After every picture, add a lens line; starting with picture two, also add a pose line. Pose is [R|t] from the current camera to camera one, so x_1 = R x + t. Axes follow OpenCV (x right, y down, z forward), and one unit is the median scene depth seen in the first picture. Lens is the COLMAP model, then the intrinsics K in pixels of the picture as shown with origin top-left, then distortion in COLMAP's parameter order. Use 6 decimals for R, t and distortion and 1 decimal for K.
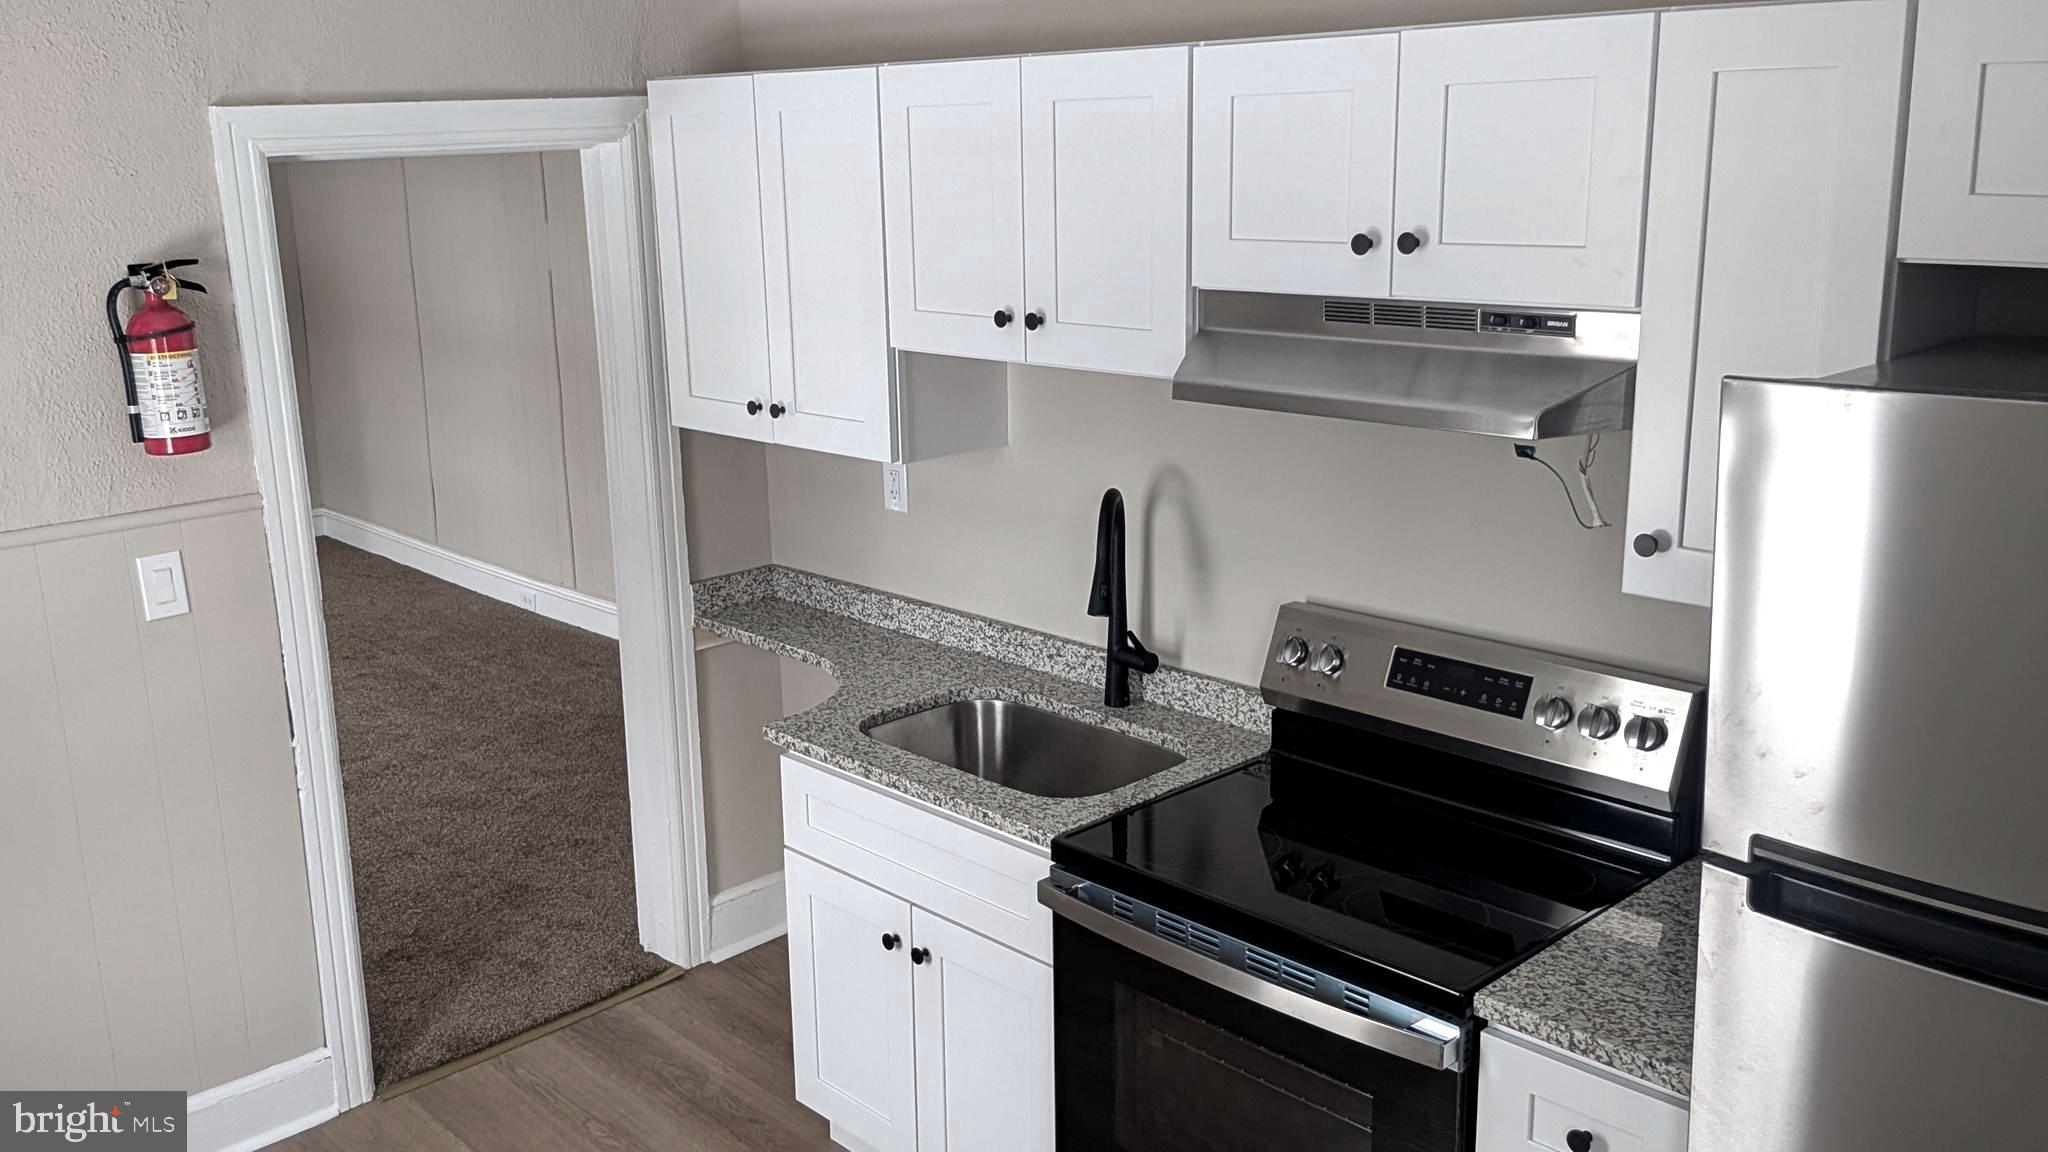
lens RADIAL K [[1811.6, 0, 1024.0], [0, 1811.6, 576.0], [0, 0, 1]] dist [-0.002623, -0.001684]
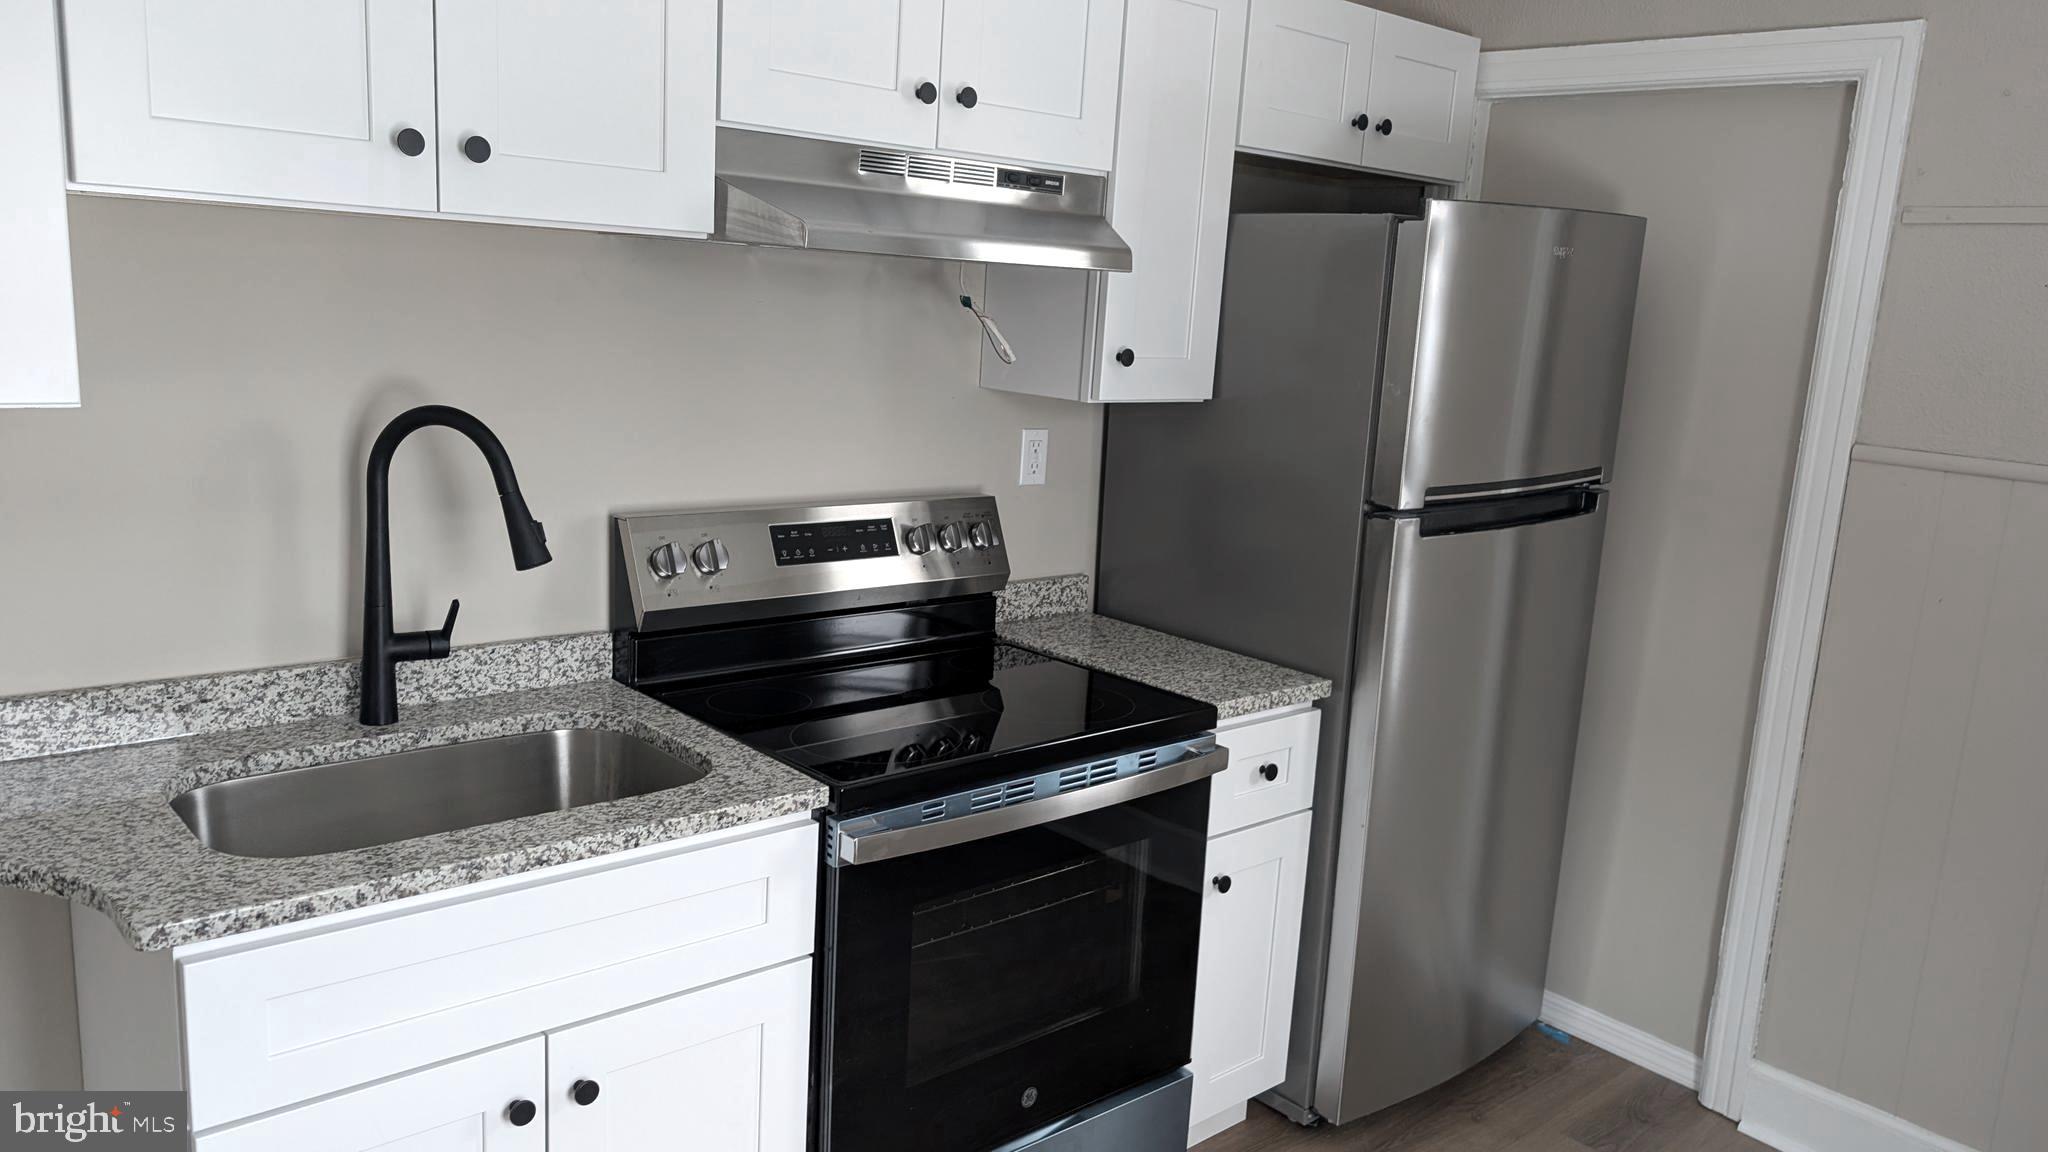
lens RADIAL K [[1494.2, 0, 1023.4], [0, 1494.2, 612.6], [0, 0, 1]] dist [0.004564, 0.000152]
pose [[0.033957, -0.189131, 0.981365, -0.540132], [0.181961, 0.966689, 0.180006, -0.033107], [-0.982719, 0.172458, 0.067240, 0.733189]]
